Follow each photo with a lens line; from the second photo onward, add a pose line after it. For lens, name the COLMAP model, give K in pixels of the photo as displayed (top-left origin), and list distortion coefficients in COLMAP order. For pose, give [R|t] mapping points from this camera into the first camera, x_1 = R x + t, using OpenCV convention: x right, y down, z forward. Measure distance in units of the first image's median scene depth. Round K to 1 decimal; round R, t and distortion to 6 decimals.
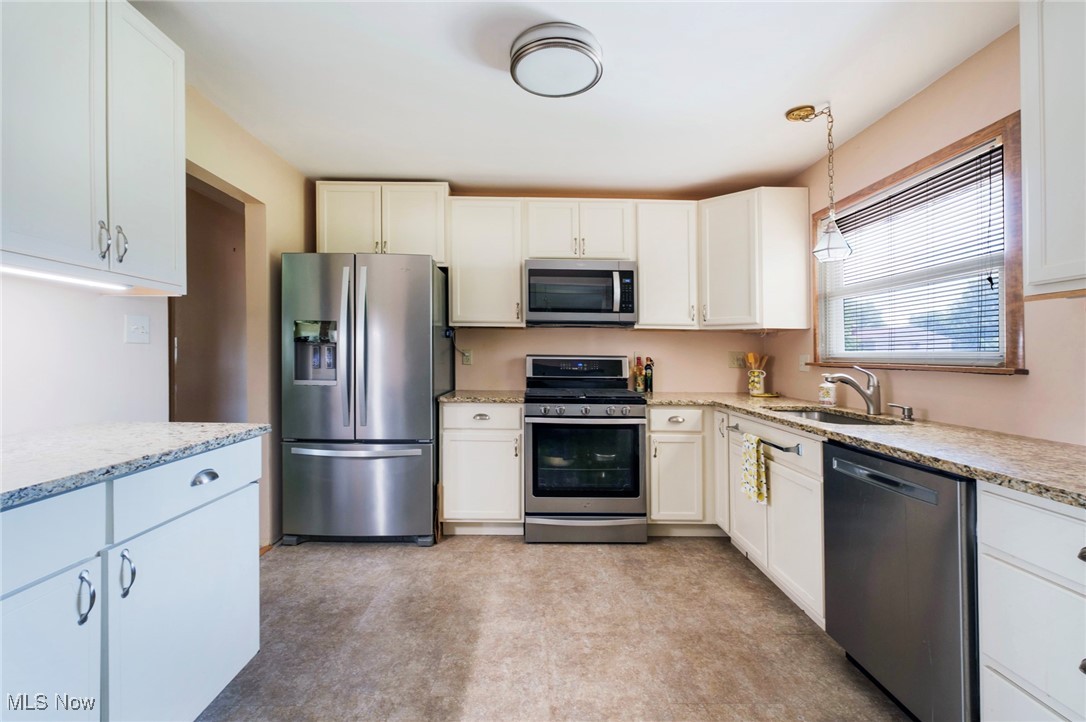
lens RADIAL K [[474.6, 0, 543.0], [0, 474.6, 361.0], [0, 0, 1]] dist [-0.001300, 0.000162]
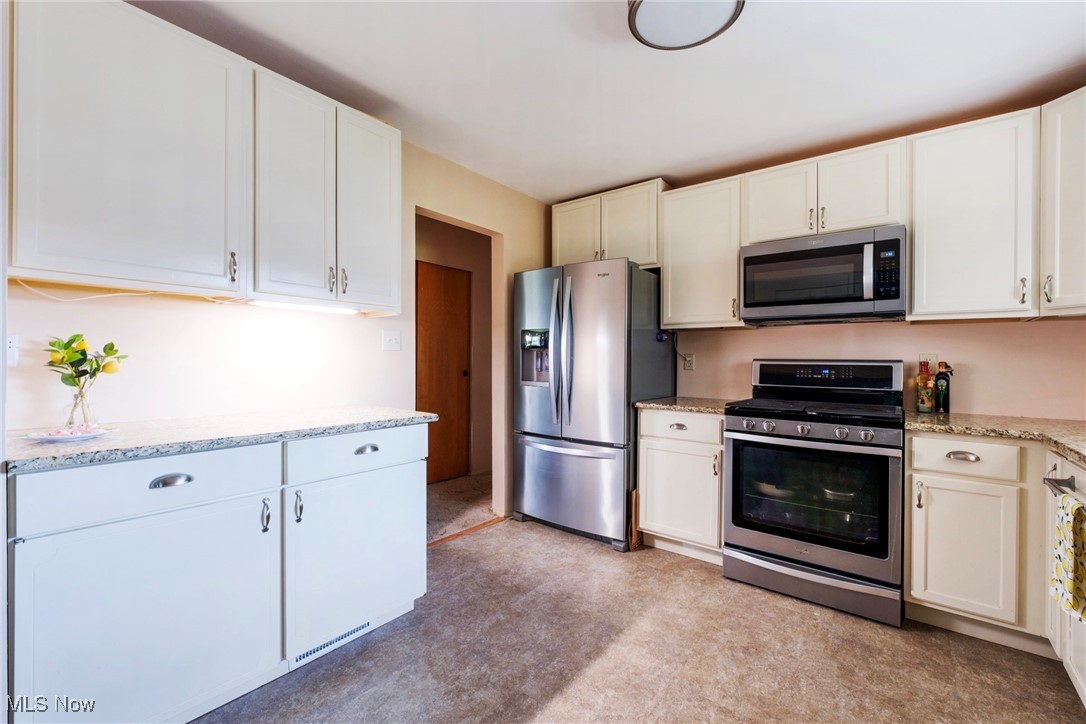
lens RADIAL K [[463.3, 0, 546.2], [0, 463.3, 373.7], [0, 0, 1]] dist [-0.000295, 0.000158]
pose [[0.776725, 0.015953, -0.629638, 0.239483], [-0.008156, 0.999850, 0.015271, 0.004079], [0.629787, -0.006726, 0.776739, 0.148182]]
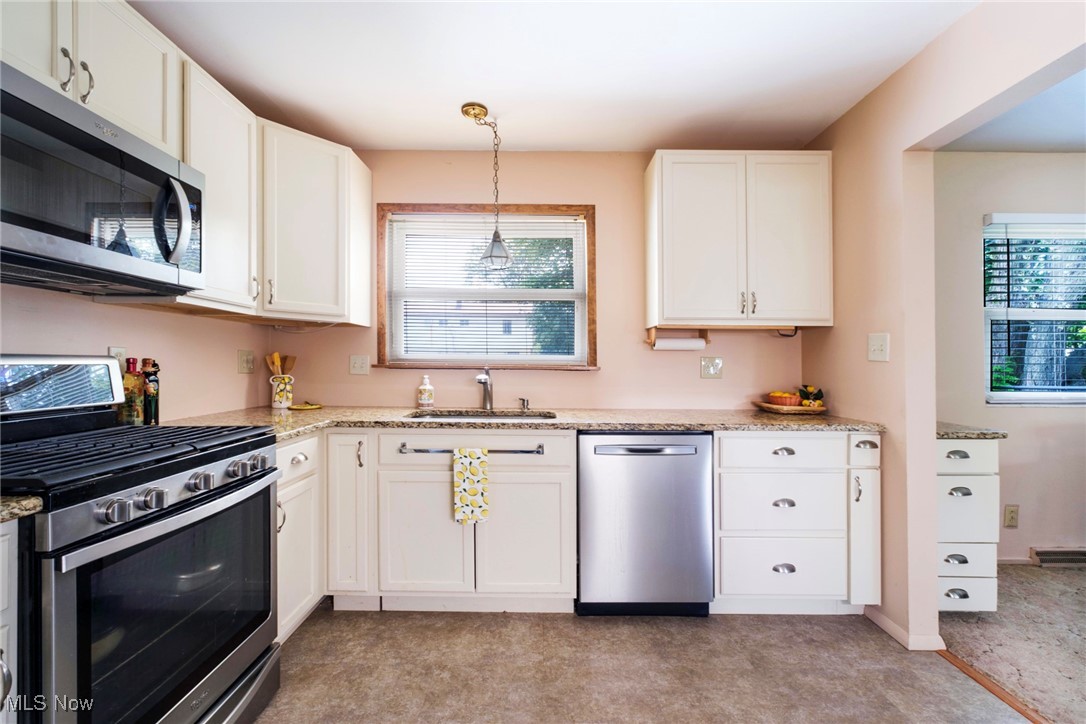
lens RADIAL K [[465.8, 0, 538.2], [0, 465.8, 354.6], [0, 0, 1]] dist [-0.000907, 0.000000]
pose [[0.017135, 0.007753, 0.999823, -0.331923], [0.004217, 0.999960, -0.007827, -0.007594], [-0.999844, 0.004351, 0.017101, 0.685418]]
